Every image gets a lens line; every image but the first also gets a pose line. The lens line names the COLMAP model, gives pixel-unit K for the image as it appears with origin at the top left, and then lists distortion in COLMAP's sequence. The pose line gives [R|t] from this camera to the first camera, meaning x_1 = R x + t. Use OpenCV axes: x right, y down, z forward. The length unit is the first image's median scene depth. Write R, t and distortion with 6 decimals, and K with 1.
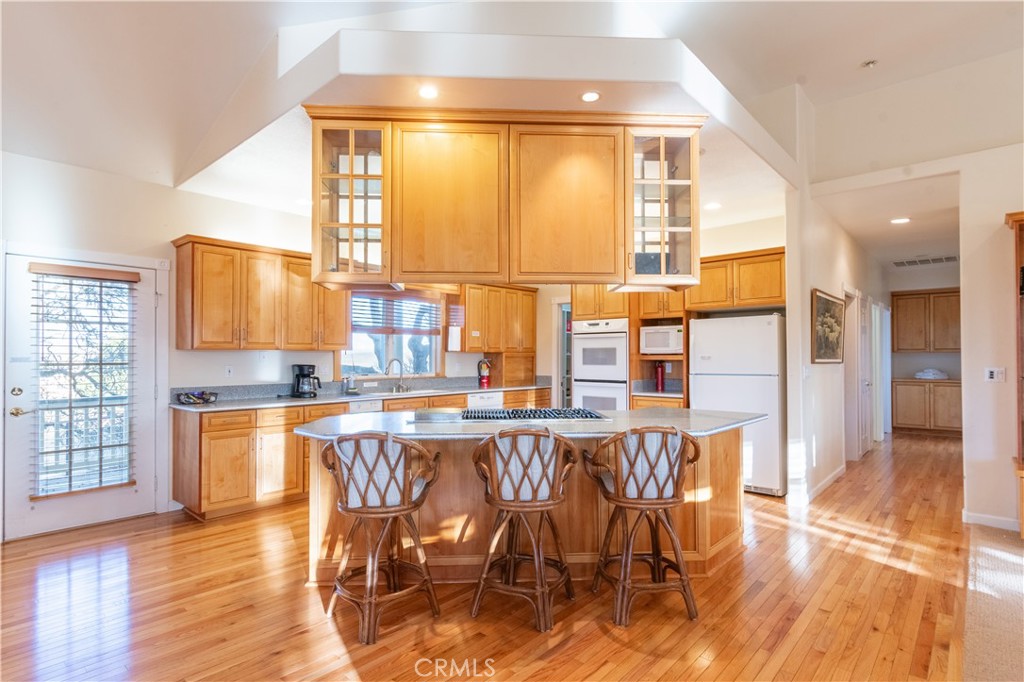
lens RADIAL K [[517.9, 0, 511.4], [0, 517.9, 346.4], [0, 0, 1]] dist [0.000459, -0.000047]
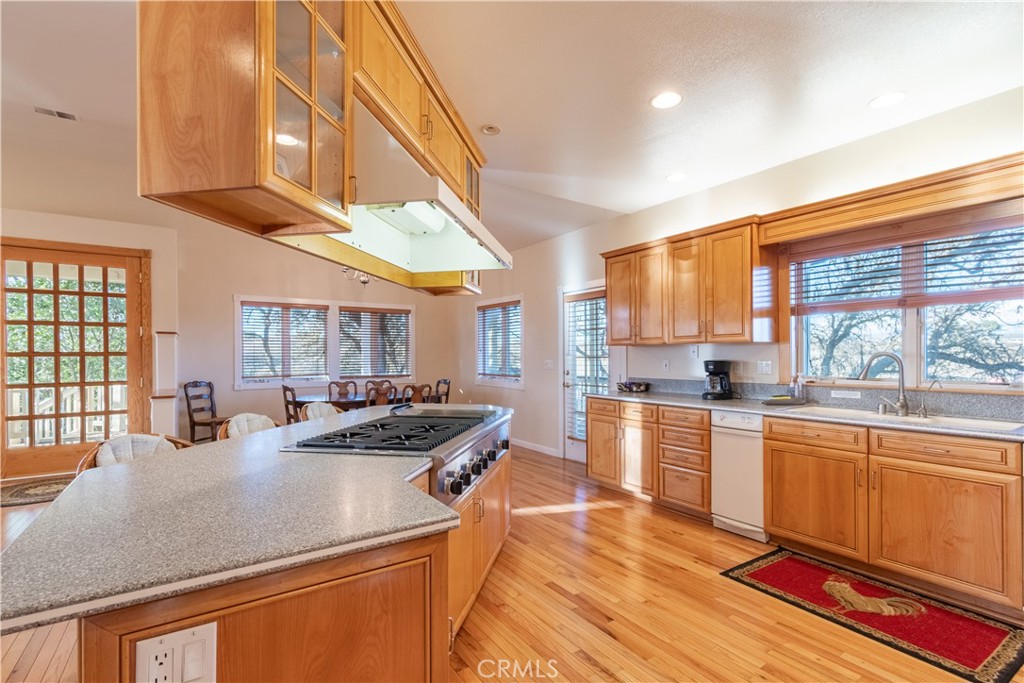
lens RADIAL K [[466.4, 0, 510.0], [0, 466.4, 352.0], [0, 0, 1]] dist [-0.000093, -0.000006]
pose [[-0.253779, -0.002301, -0.967260, 0.475615], [0.028889, 0.999533, -0.009958, 0.022295], [0.966831, -0.030470, -0.253594, 0.983469]]
